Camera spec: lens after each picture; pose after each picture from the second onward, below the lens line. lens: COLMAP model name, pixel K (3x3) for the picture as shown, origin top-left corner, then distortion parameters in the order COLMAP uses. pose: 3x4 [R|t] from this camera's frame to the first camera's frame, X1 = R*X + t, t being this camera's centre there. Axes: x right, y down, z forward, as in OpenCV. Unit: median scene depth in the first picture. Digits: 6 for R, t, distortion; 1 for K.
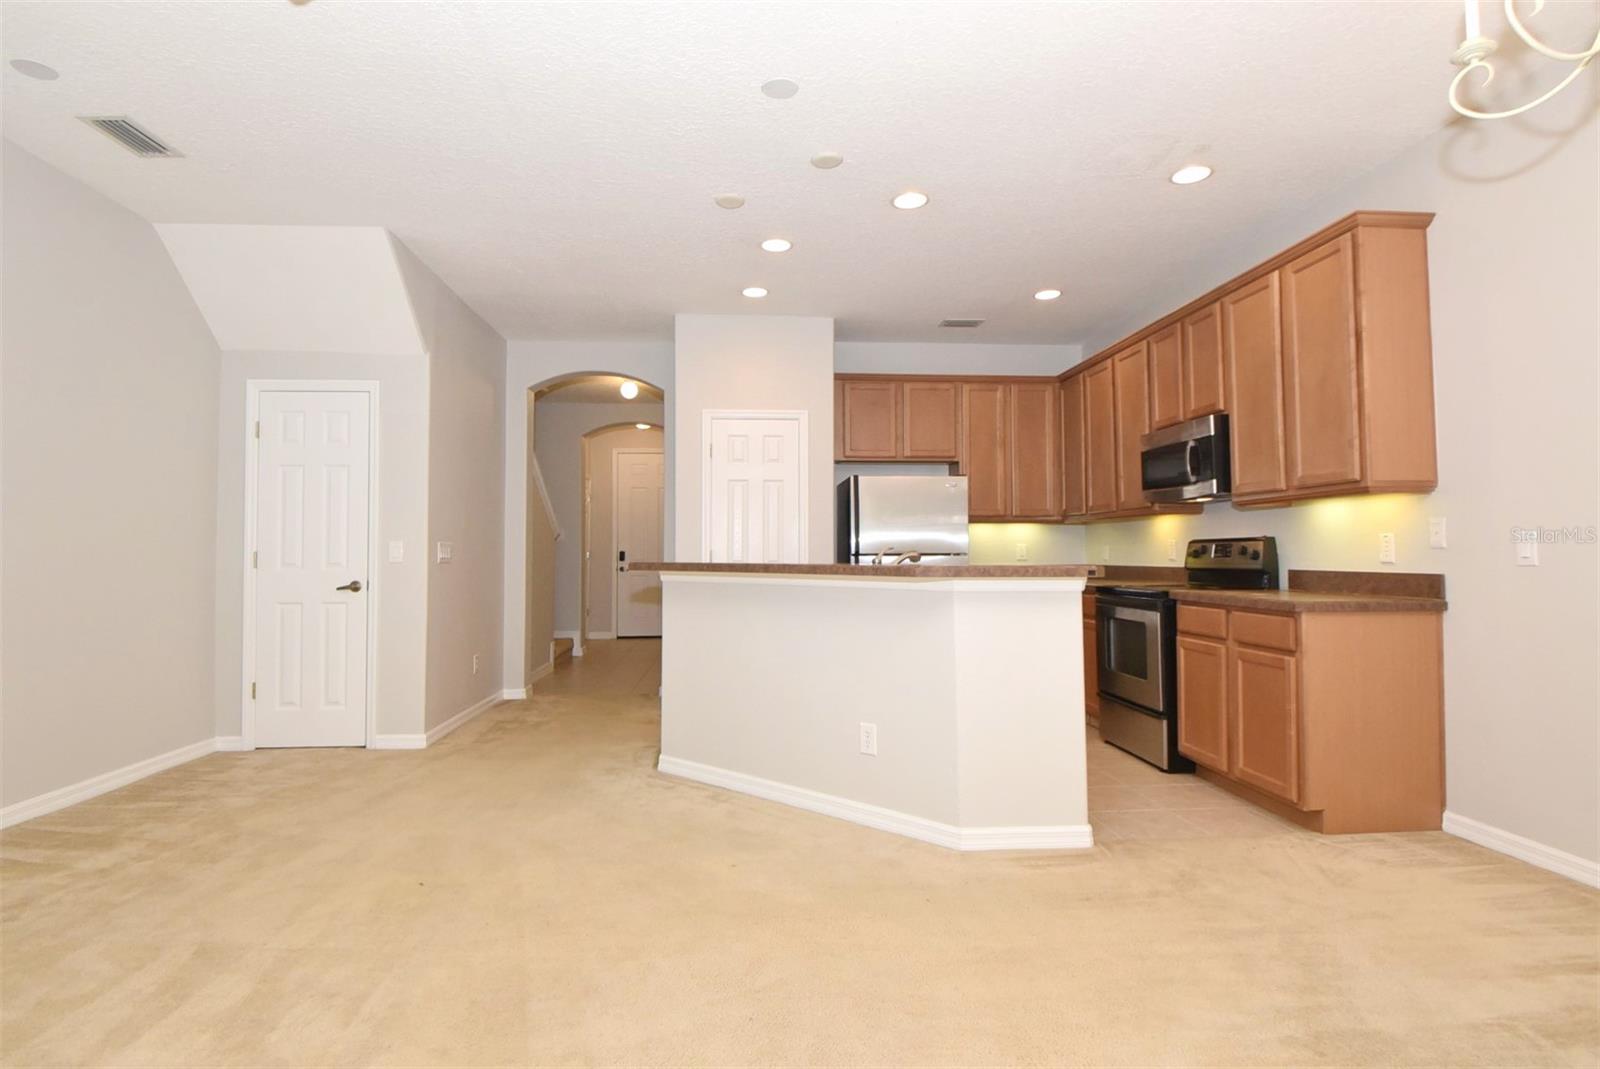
lens RADIAL K [[825.4, 0, 796.1], [0, 825.4, 531.2], [0, 0, 1]] dist [-0.019120, -0.006739]
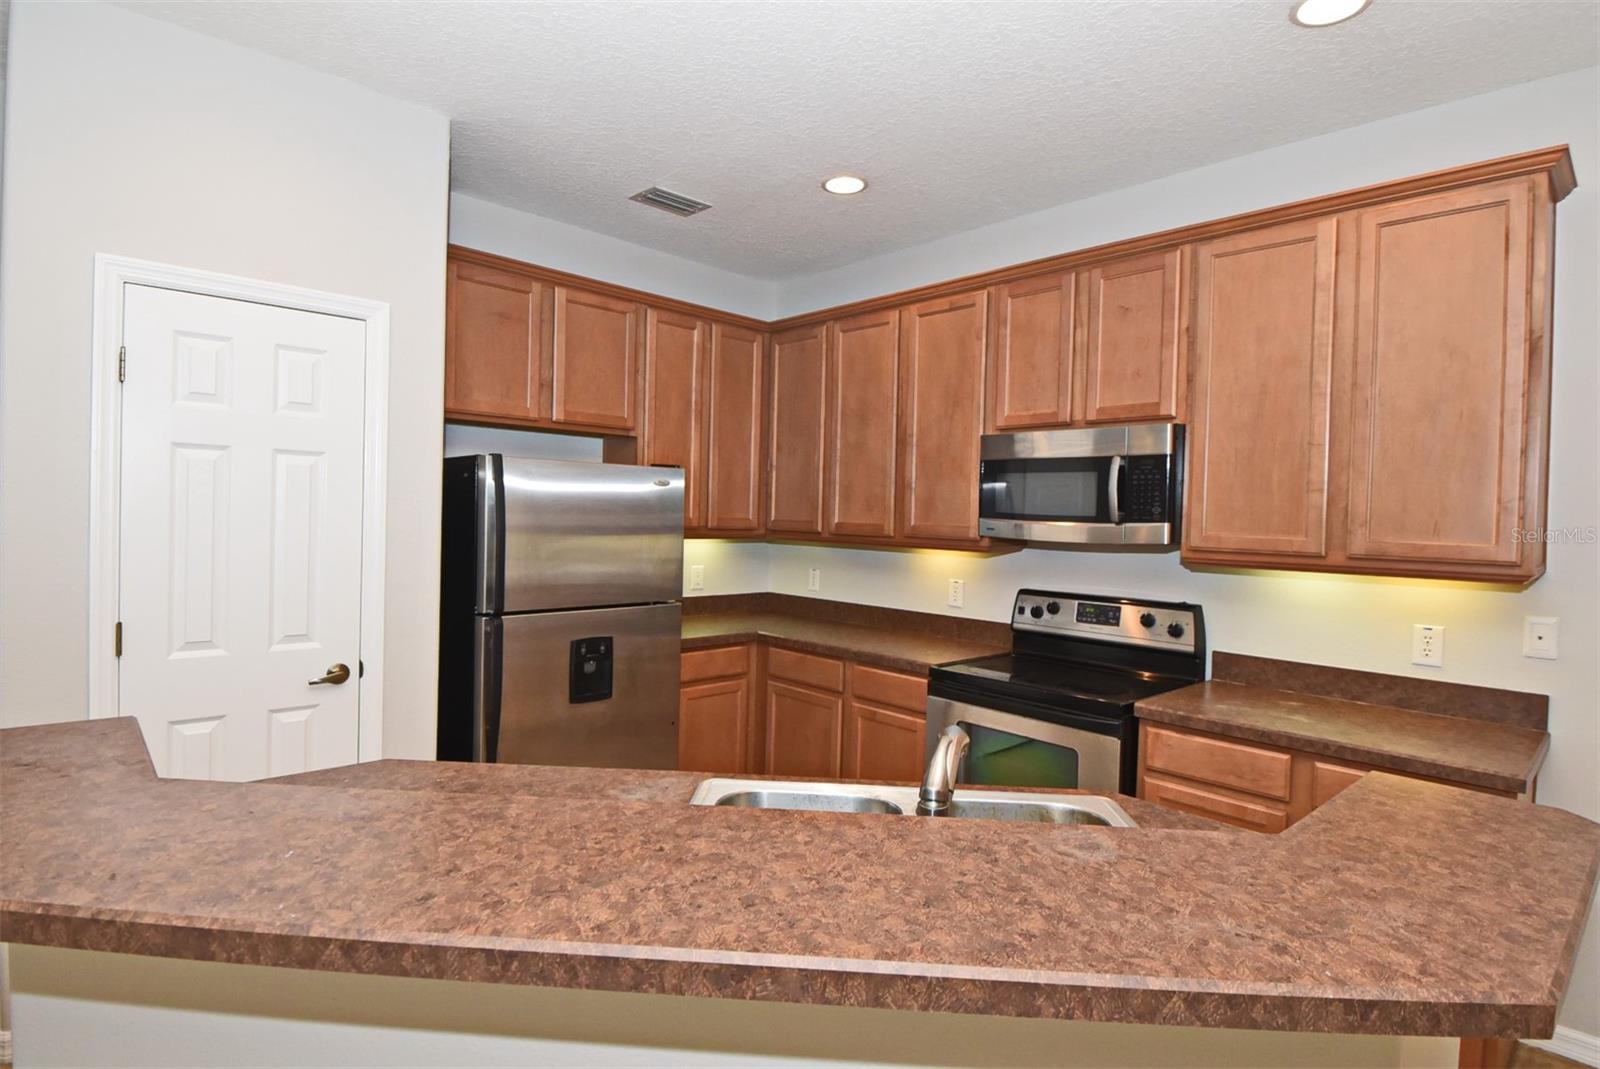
lens RADIAL K [[825.4, 0, 798.3], [0, 825.4, 536.9], [0, 0, 1]] dist [-0.019120, -0.006739]
pose [[0.774924, 0.011496, 0.631949, -0.134057], [-0.050823, 0.997730, 0.044172, -0.066085], [-0.630007, -0.066347, 0.773750, 0.678316]]
